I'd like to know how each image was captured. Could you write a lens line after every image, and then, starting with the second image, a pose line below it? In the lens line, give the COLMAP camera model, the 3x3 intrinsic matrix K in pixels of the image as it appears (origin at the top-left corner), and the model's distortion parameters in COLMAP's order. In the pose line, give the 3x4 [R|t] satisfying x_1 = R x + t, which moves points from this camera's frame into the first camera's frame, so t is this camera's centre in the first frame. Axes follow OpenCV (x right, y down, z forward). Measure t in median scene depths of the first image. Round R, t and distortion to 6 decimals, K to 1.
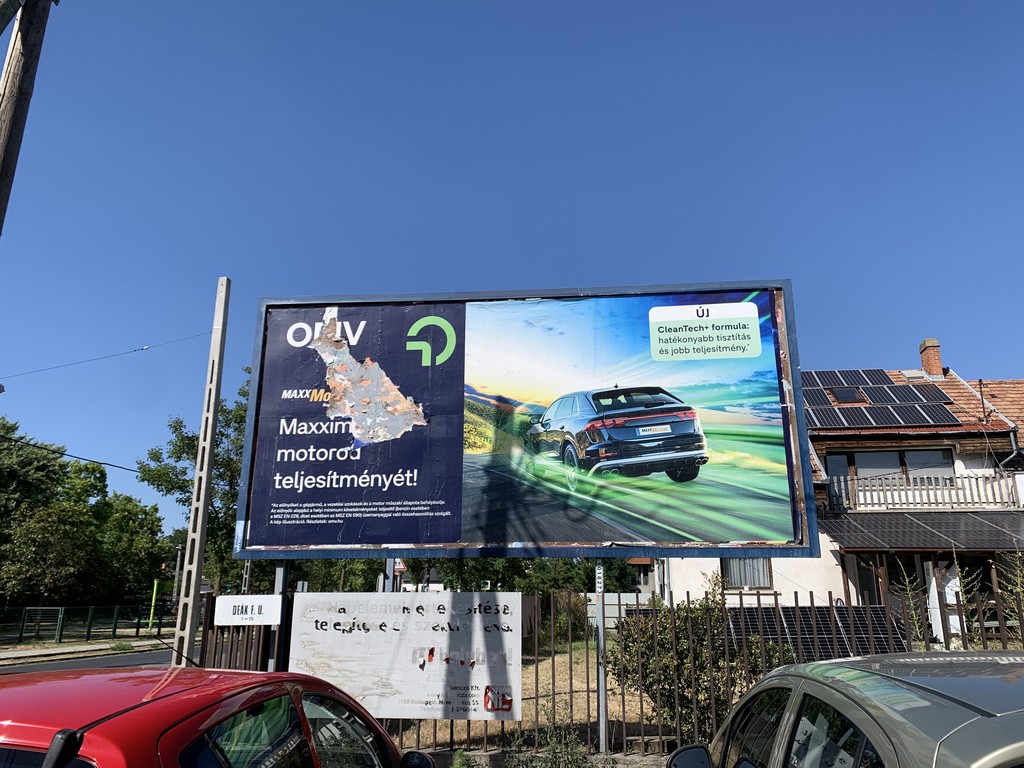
lens RADIAL K [[778.2, 0, 515.3], [0, 778.2, 372.4], [0, 0, 1]] dist [0.012114, -0.006915]
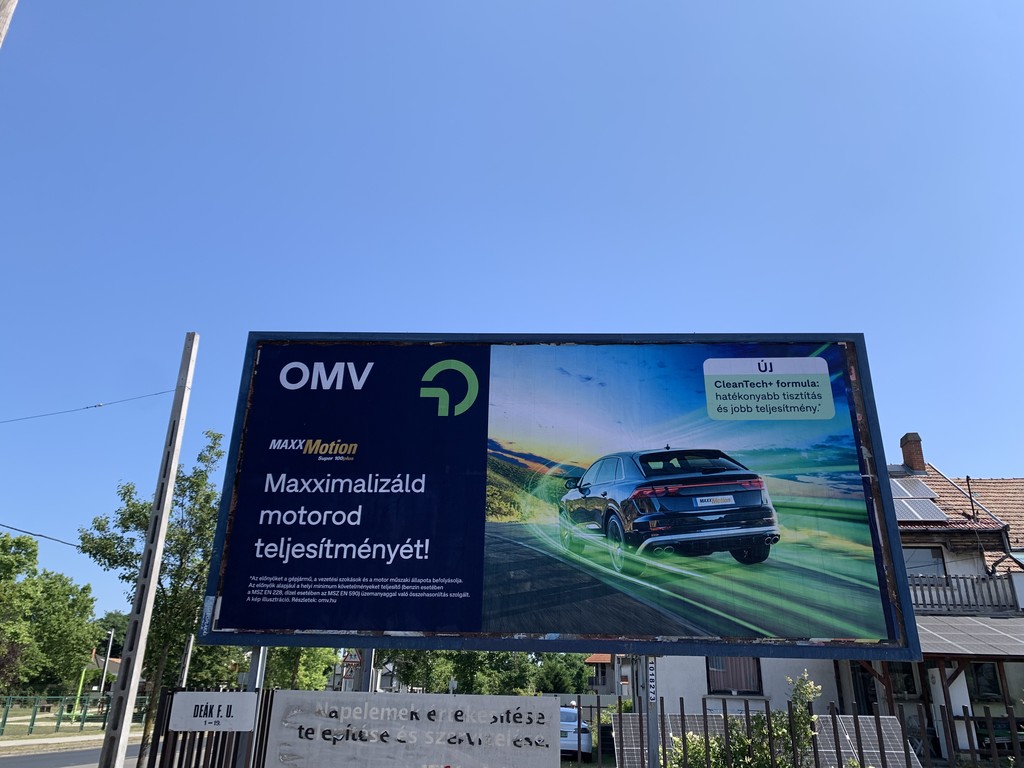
lens RADIAL K [[778.2, 0, 503.9], [0, 778.2, 372.7], [0, 0, 1]] dist [0.012114, -0.006915]
pose [[0.998450, 0.039696, 0.038999, -0.082409], [-0.035109, 0.993091, -0.111975, 0.036614], [-0.043175, 0.110432, 0.992945, 0.142580]]
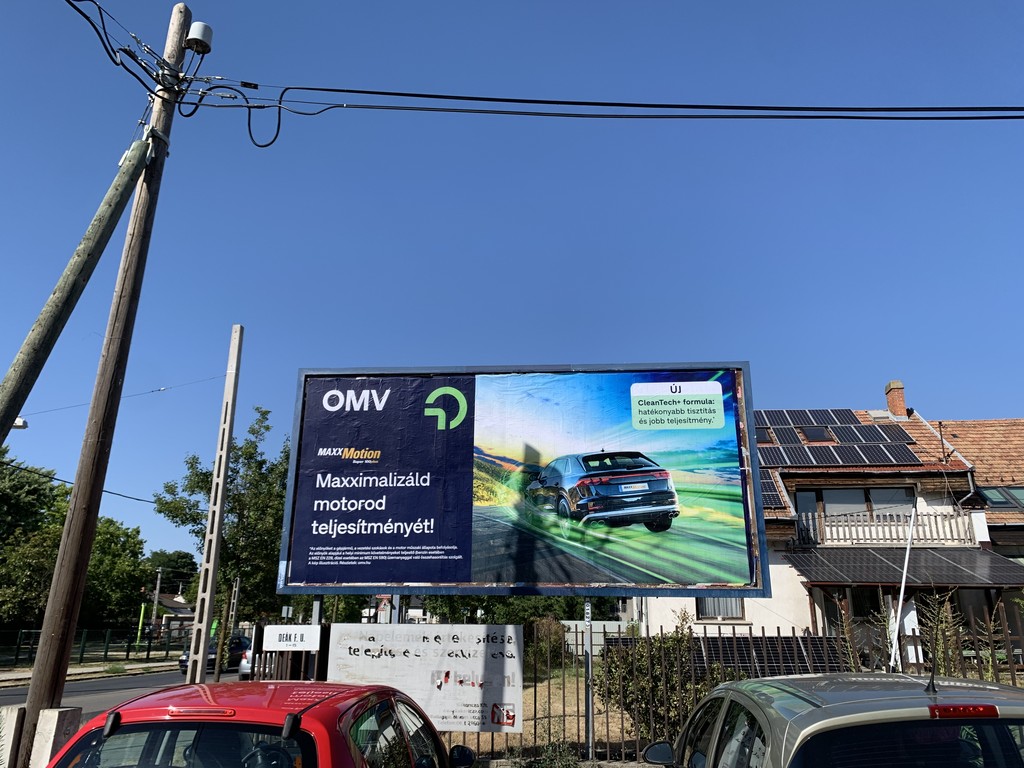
lens RADIAL K [[778.2, 0, 505.0], [0, 778.2, 374.0], [0, 0, 1]] dist [0.012114, -0.006915]
pose [[0.999844, 0.012654, 0.012360, -0.033955], [-0.012298, 0.999521, -0.028392, -0.060061], [-0.012714, 0.028236, 0.999520, -0.180732]]
